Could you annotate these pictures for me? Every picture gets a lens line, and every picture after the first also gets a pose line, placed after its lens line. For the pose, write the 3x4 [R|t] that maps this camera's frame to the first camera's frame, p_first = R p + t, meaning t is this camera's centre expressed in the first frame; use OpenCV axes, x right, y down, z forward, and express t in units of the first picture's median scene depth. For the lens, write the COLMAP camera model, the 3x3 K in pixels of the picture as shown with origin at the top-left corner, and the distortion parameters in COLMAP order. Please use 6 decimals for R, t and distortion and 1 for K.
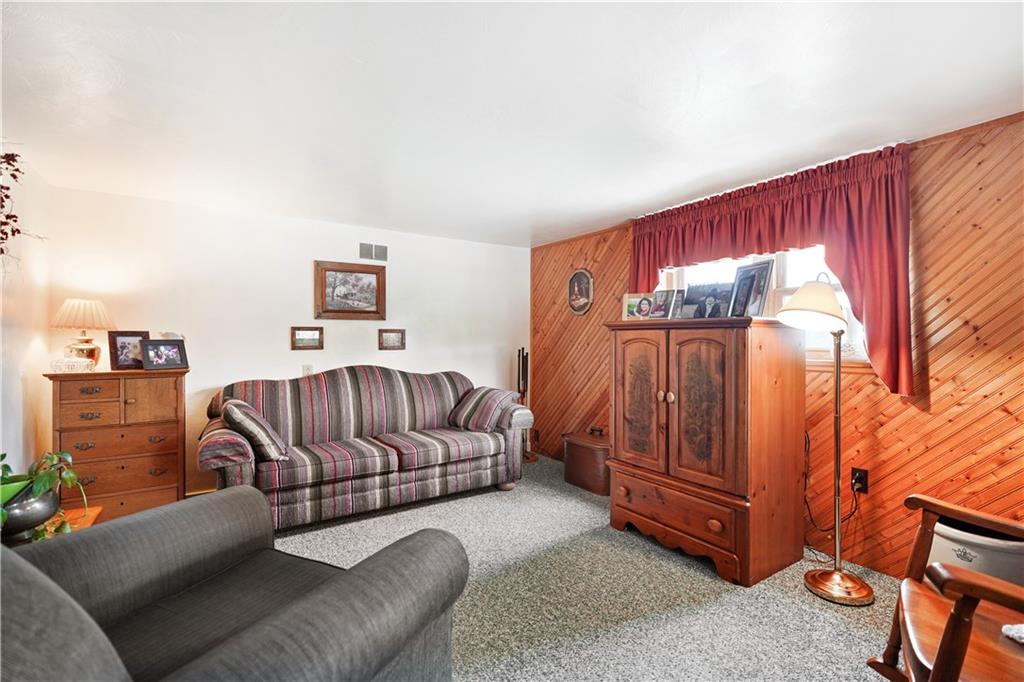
lens RADIAL K [[474.1, 0, 514.6], [0, 474.1, 338.4], [0, 0, 1]] dist [-0.000287, -0.000572]
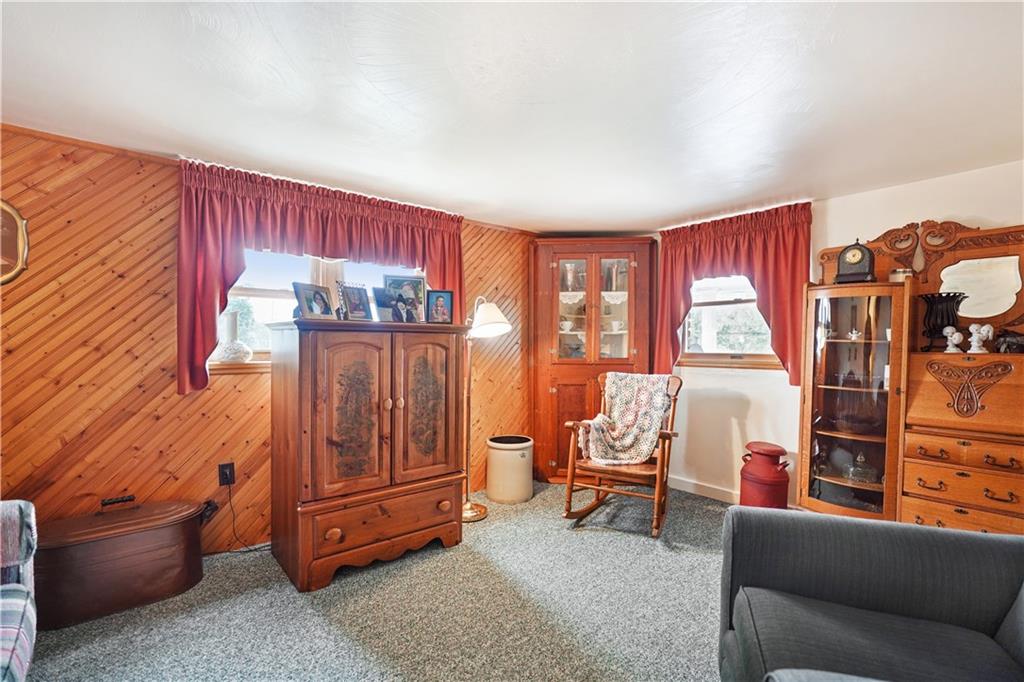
lens RADIAL K [[474.1, 0, 514.3], [0, 474.1, 351.3], [0, 0, 1]] dist [-0.000287, -0.000572]
pose [[-0.121599, -0.024732, 0.992271, -0.661765], [-0.008243, 0.999680, 0.023906, -0.006436], [-0.992545, -0.005272, -0.121764, 0.892287]]
